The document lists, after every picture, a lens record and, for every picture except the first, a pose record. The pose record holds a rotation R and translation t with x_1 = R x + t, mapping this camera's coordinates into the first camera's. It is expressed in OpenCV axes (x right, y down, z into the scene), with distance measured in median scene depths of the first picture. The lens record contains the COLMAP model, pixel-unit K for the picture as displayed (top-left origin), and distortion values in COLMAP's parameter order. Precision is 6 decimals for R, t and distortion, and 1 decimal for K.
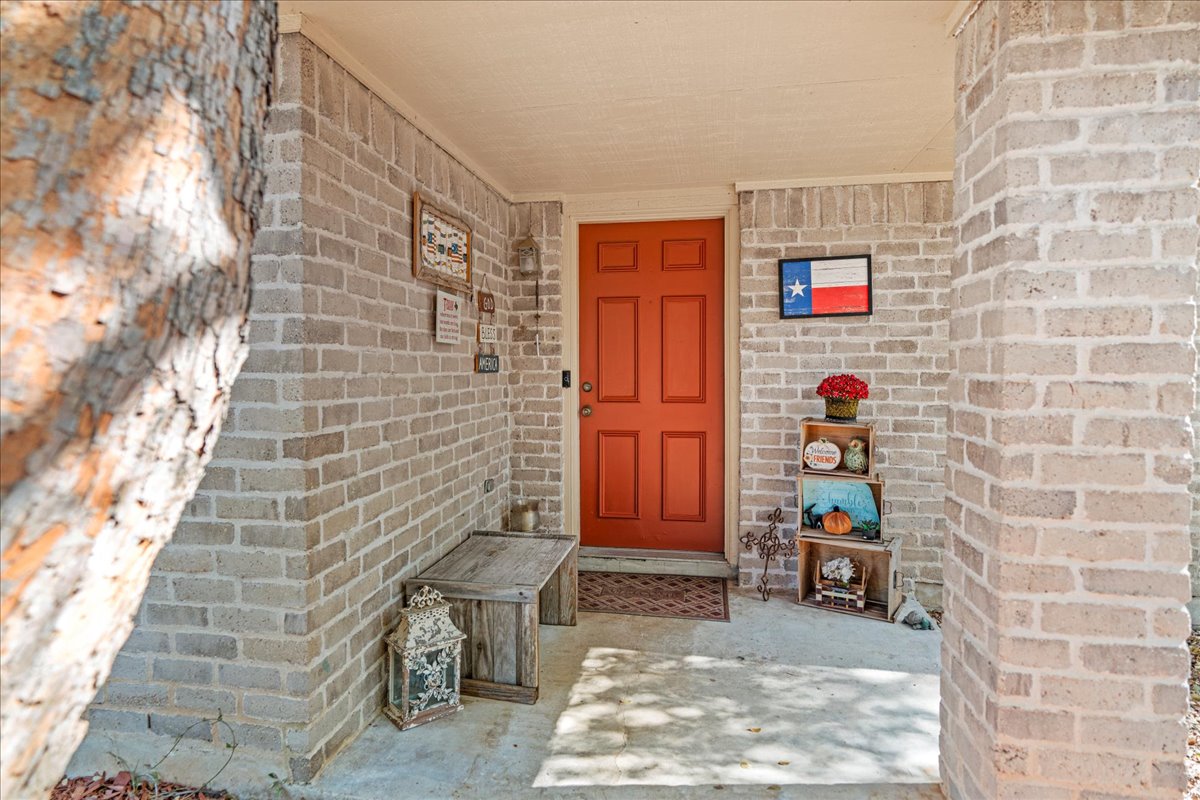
lens RADIAL K [[647.2, 0, 597.5], [0, 647.2, 374.7], [0, 0, 1]] dist [-0.001961, 0.001092]
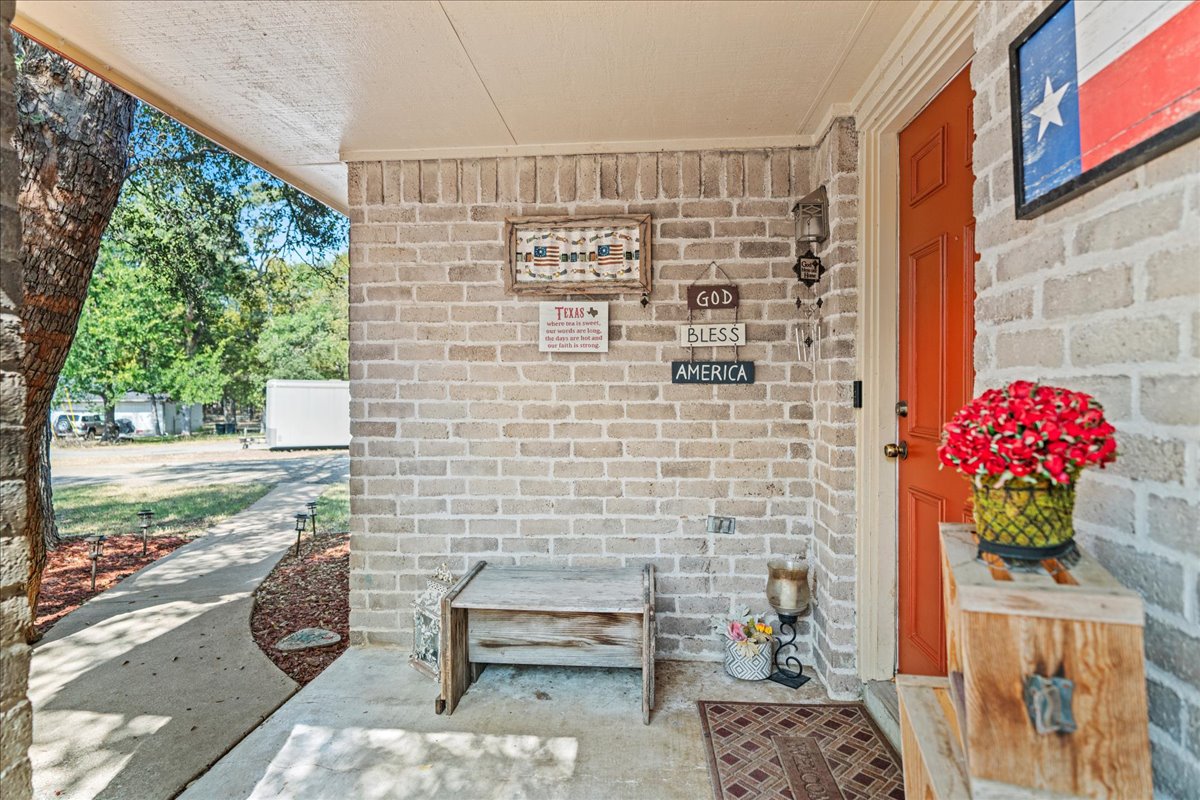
lens RADIAL K [[636.8, 0, 597.9], [0, 636.8, 394.1], [0, 0, 1]] dist [-0.001521, 0.001417]
pose [[0.103640, 0.011476, -0.994549, 0.904202], [-0.013865, 0.999853, 0.010093, 0.006229], [0.994518, 0.012743, 0.103784, 1.154852]]
